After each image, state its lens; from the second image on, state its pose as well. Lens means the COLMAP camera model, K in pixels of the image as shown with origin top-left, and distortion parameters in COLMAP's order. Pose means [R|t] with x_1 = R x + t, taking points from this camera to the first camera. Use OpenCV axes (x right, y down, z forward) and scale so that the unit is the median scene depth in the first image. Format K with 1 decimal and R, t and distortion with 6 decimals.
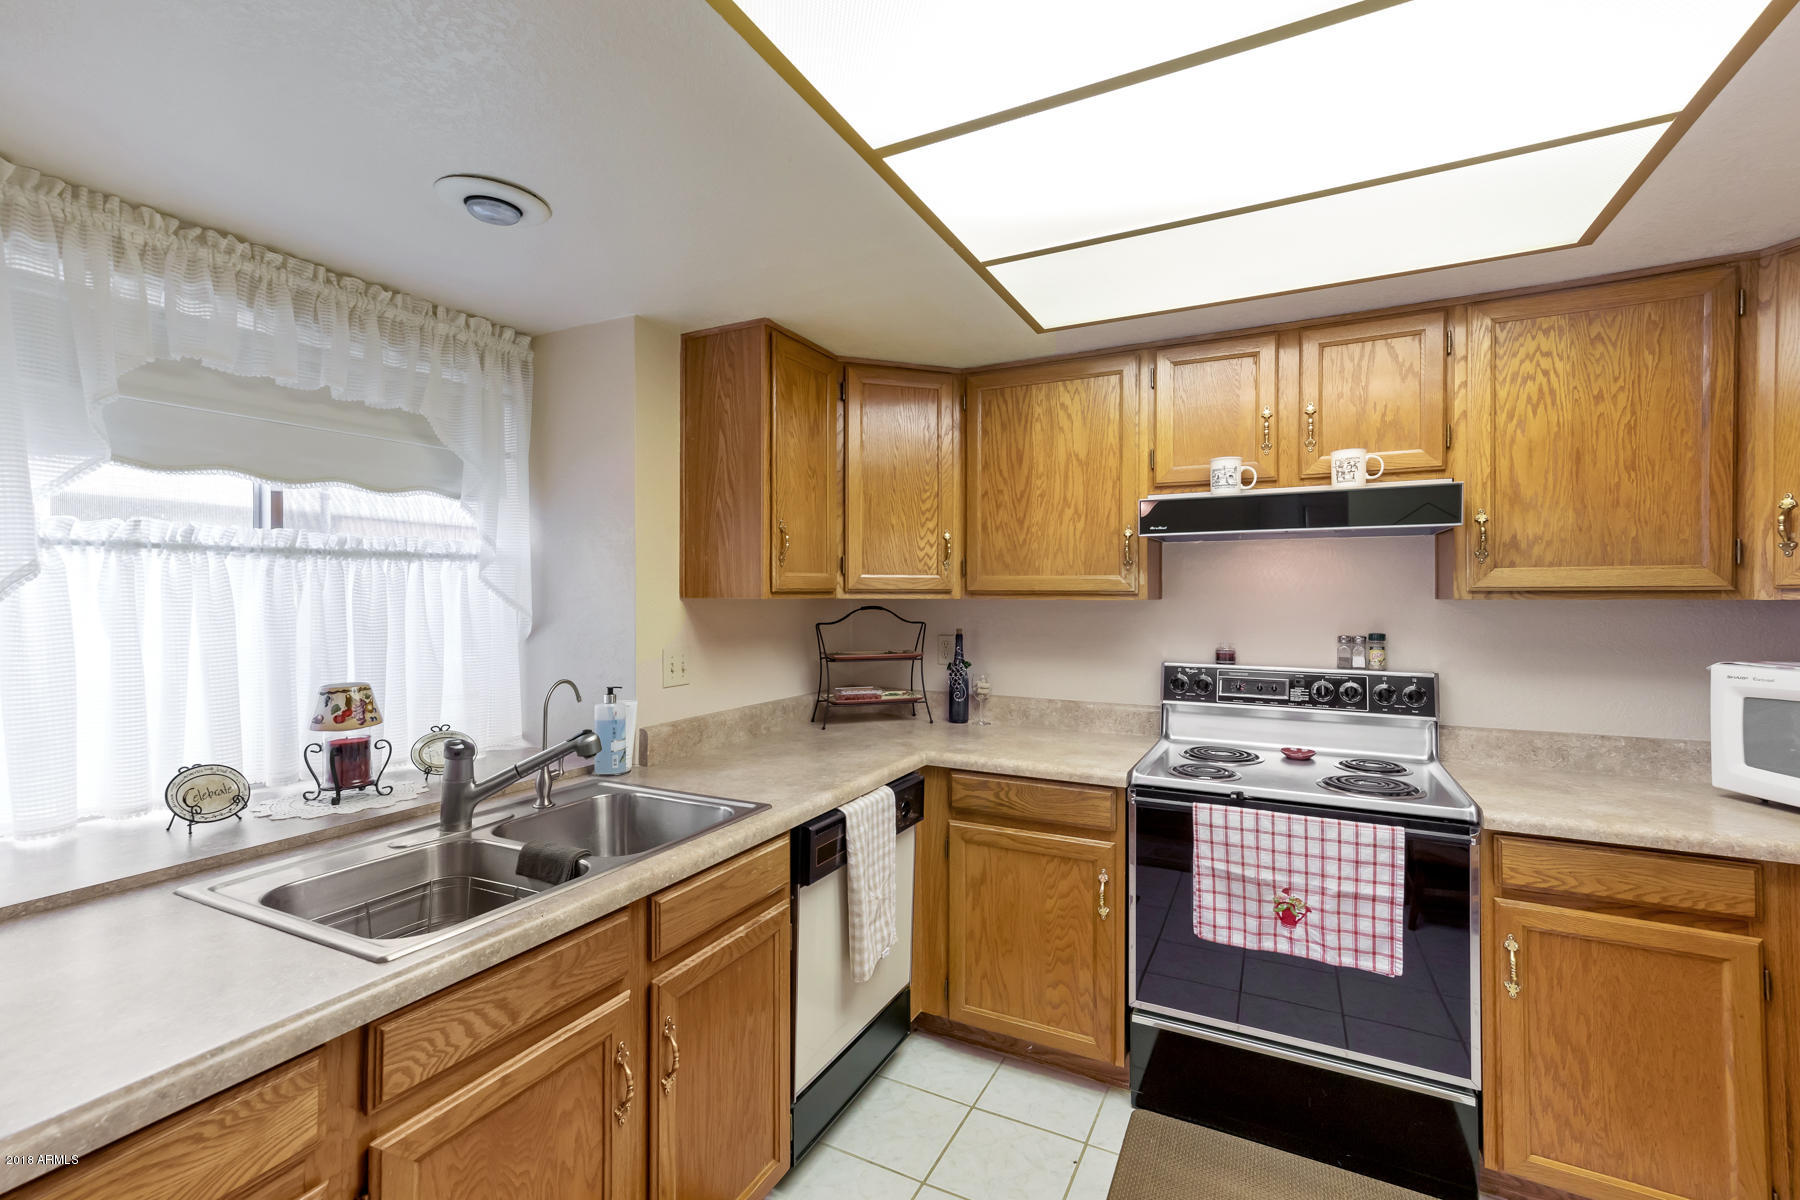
lens RADIAL K [[781.8, 0, 895.1], [0, 781.8, 595.7], [0, 0, 1]] dist [0.004353, 0.006568]
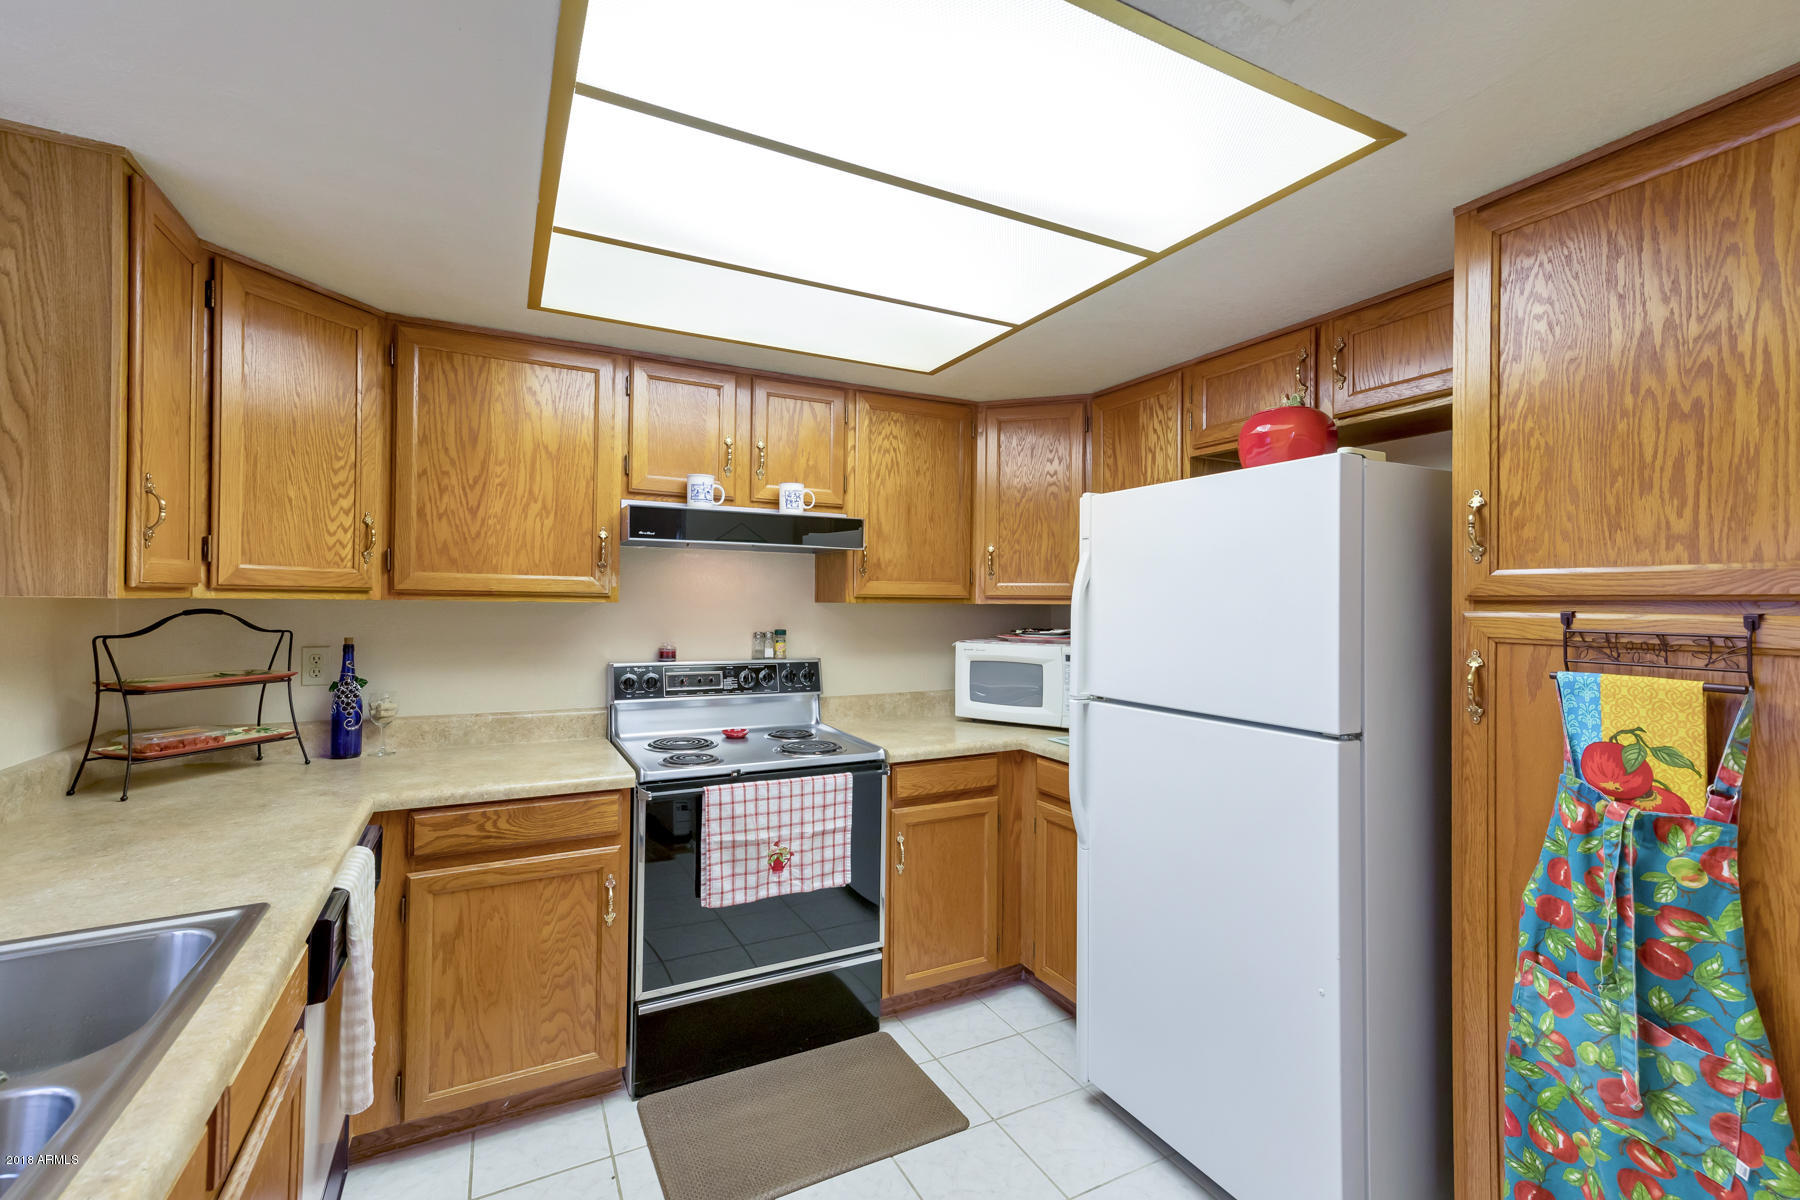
lens RADIAL K [[781.8, 0, 902.1], [0, 781.8, 595.8], [0, 0, 1]] dist [0.004353, 0.006568]
pose [[0.574871, 0.010584, 0.818175, -0.324676], [-0.009547, 0.999935, -0.006227, -0.000094], [-0.818188, -0.004231, 0.574935, 0.127638]]
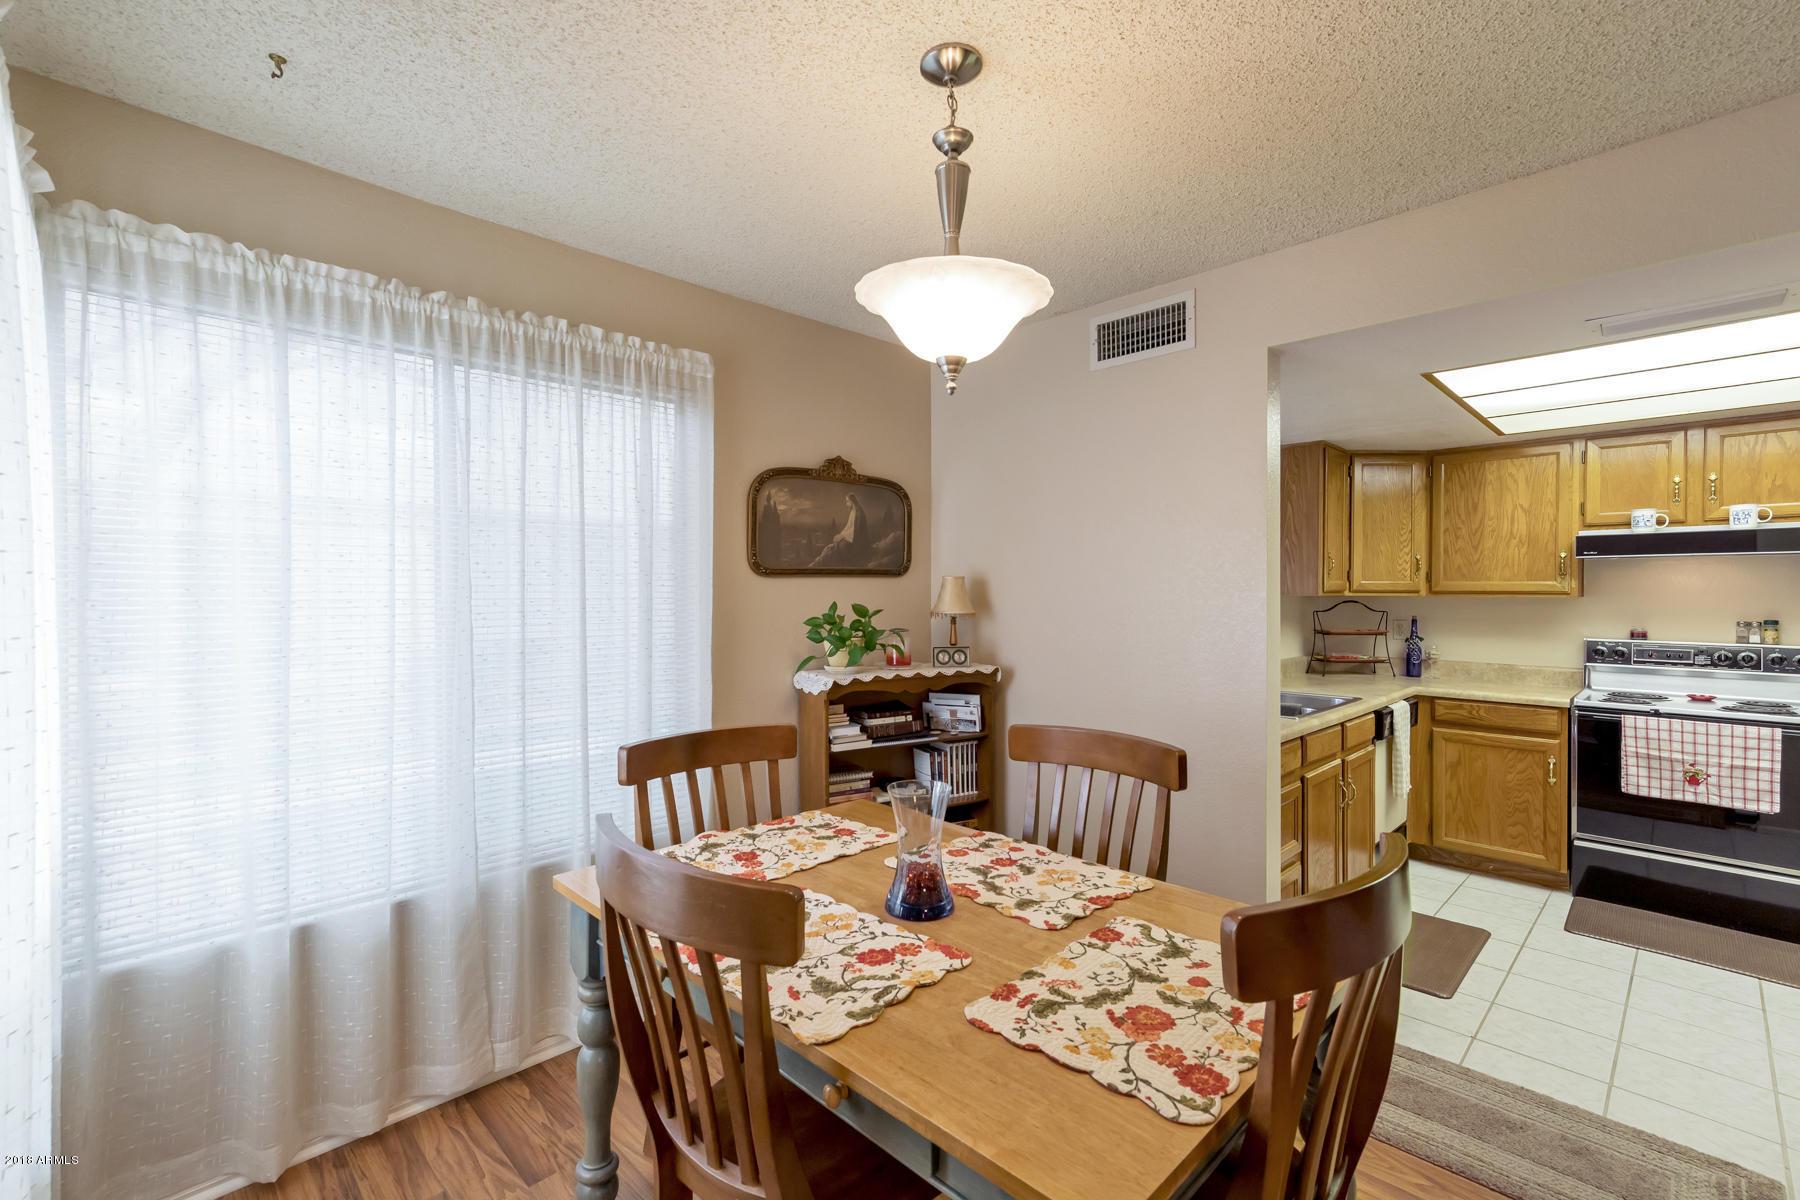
lens RADIAL K [[781.8, 0, 900.3], [0, 781.8, 595.8], [0, 0, 1]] dist [0.004353, 0.006568]
pose [[0.950106, 0.002901, -0.311914, -0.527500], [-0.001650, 0.999989, 0.004276, -0.001747], [0.311923, -0.003548, 0.950101, -1.026574]]
